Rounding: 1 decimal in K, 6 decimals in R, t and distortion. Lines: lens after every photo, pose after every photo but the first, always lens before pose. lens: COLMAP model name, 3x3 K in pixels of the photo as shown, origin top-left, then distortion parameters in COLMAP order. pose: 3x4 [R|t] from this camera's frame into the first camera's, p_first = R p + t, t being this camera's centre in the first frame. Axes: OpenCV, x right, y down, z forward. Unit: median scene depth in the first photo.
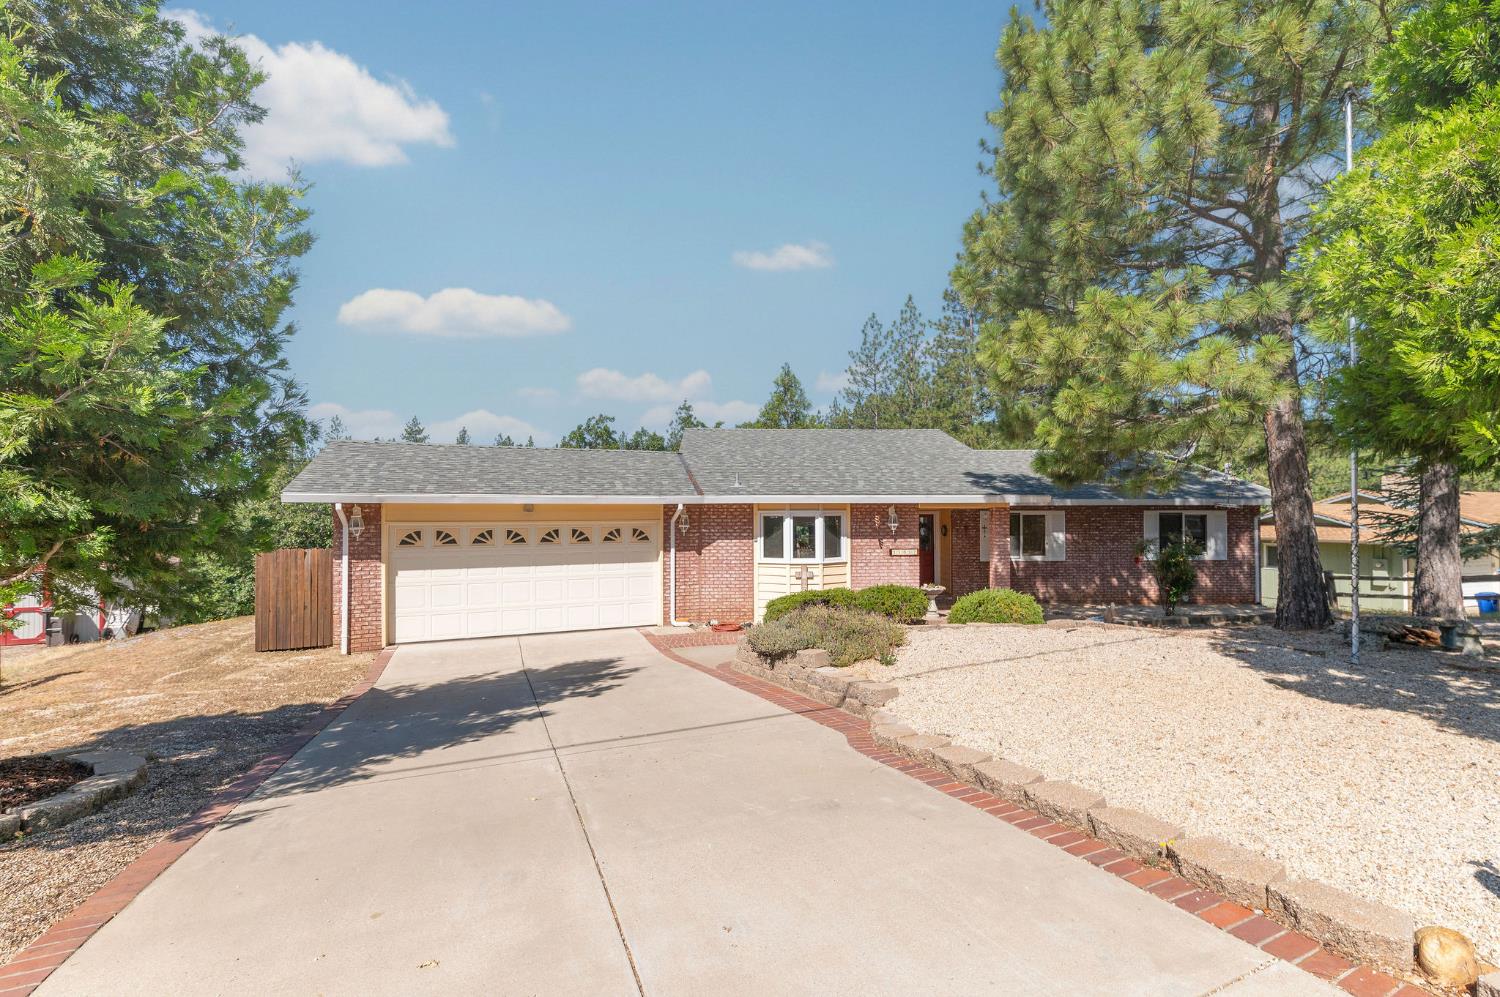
lens RADIAL K [[628.4, 0, 759.9], [0, 628.4, 504.9], [0, 0, 1]] dist [-0.019677, 0.000056]
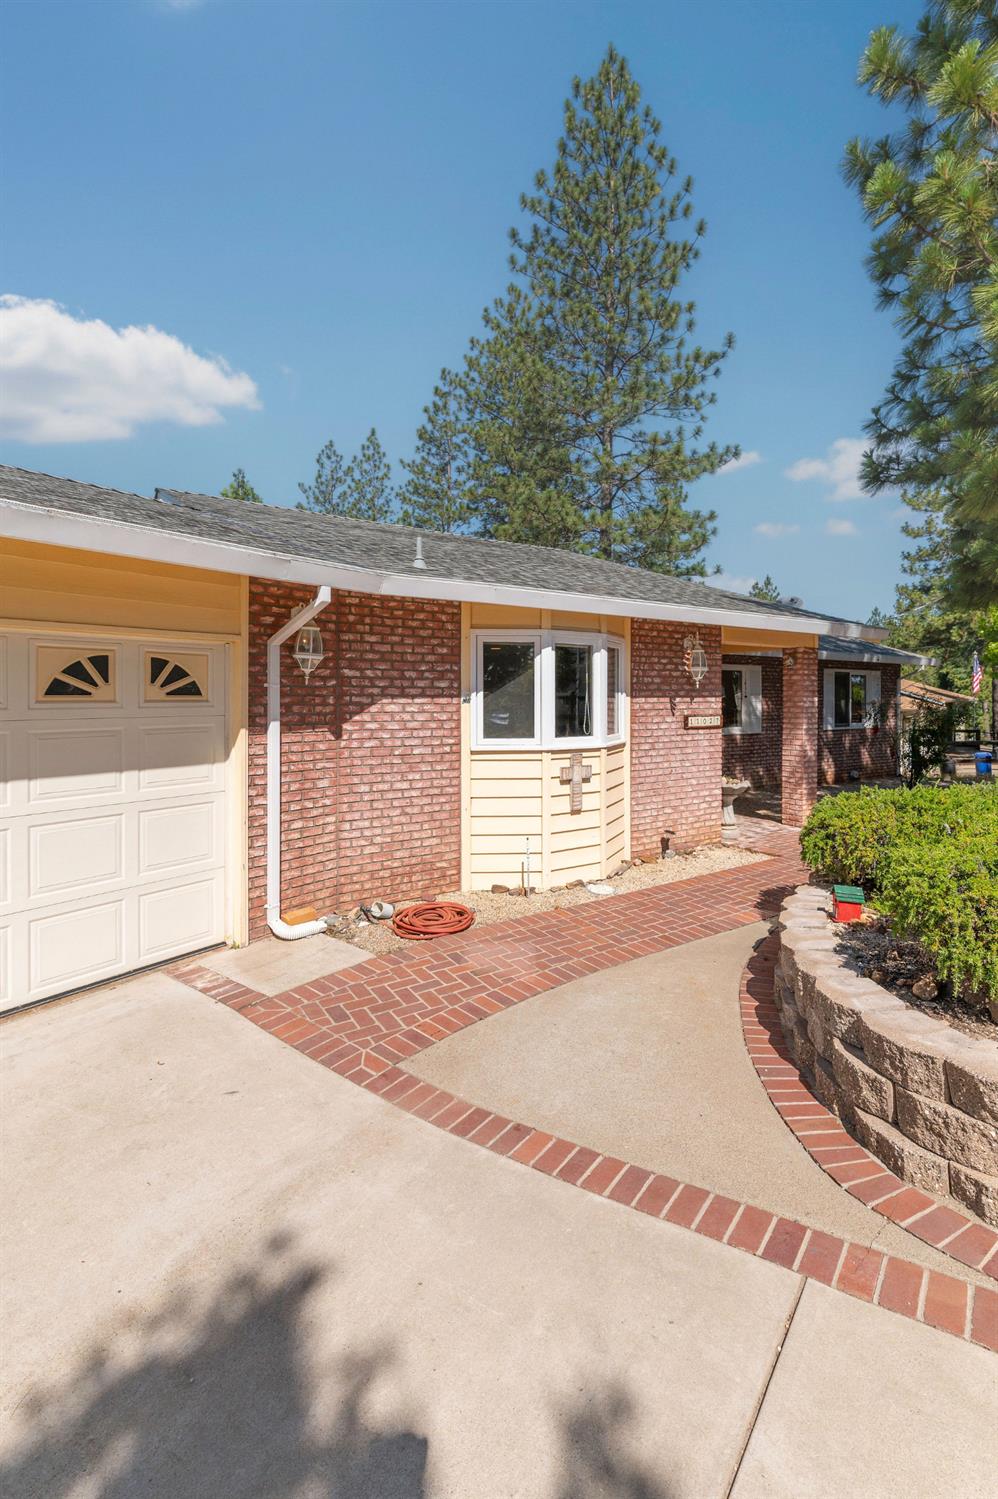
lens RADIAL K [[657.4, 0, 506.9], [0, 657.4, 709.1], [0, 0, 1]] dist [-0.003356, -0.000131]
pose [[0.867010, -0.005338, 0.498262, -0.208404], [-0.012421, 0.999400, 0.032321, 0.049704], [-0.498136, -0.034212, 0.866424, 0.611402]]
